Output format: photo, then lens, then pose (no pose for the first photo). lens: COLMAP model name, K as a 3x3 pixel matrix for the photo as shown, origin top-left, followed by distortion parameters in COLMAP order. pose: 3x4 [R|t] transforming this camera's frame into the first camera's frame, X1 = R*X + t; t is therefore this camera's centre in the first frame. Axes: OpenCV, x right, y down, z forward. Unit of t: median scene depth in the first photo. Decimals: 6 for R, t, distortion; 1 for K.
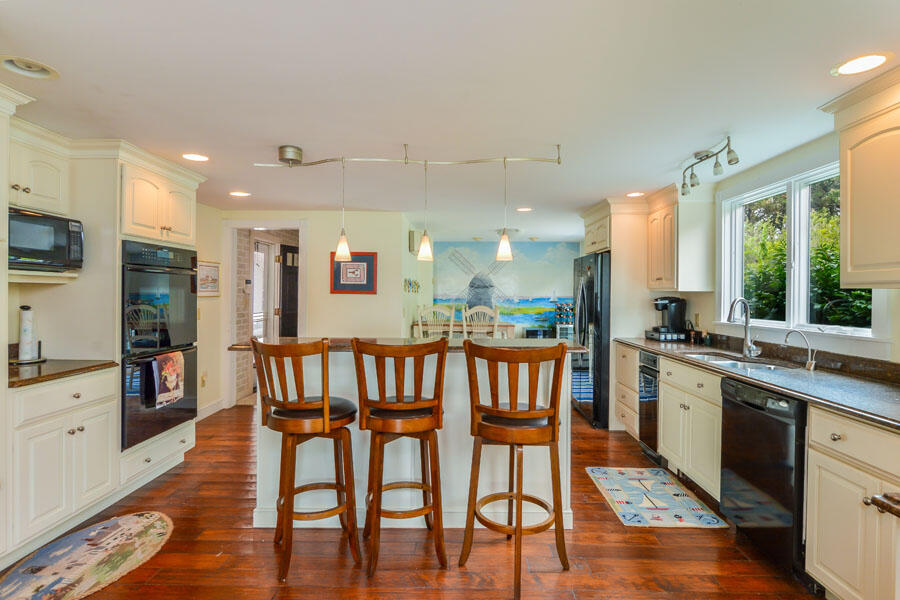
lens RADIAL K [[466.9, 0, 450.9], [0, 466.9, 293.9], [0, 0, 1]] dist [-0.000033, 0.000001]
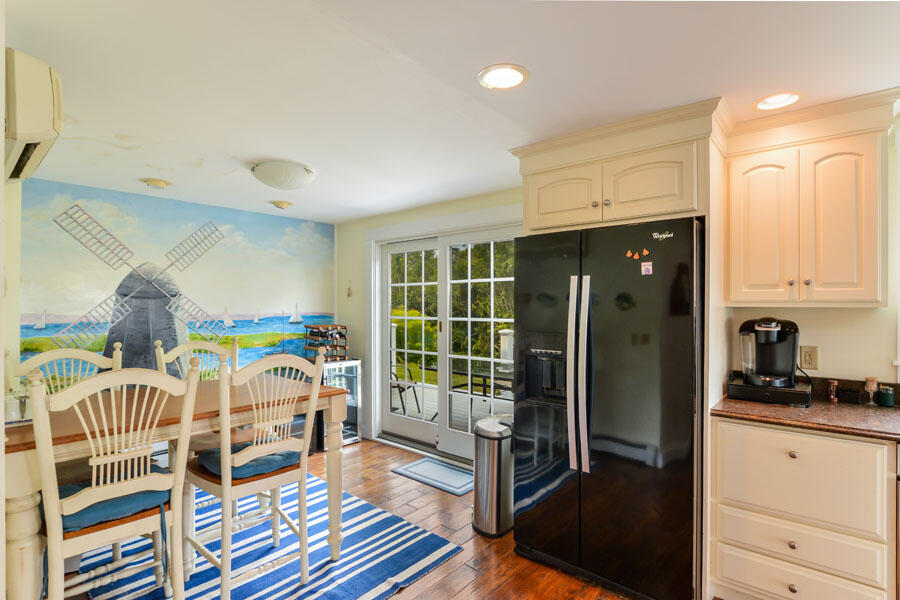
lens RADIAL K [[450.6, 0, 449.7], [0, 450.6, 303.3], [0, 0, 1]] dist [-0.001456, -0.000129]
pose [[0.651302, -0.005237, 0.758800, -0.077004], [0.009438, 0.999955, -0.001199, -0.004162], [-0.758760, 0.007942, 0.651322, 0.494855]]
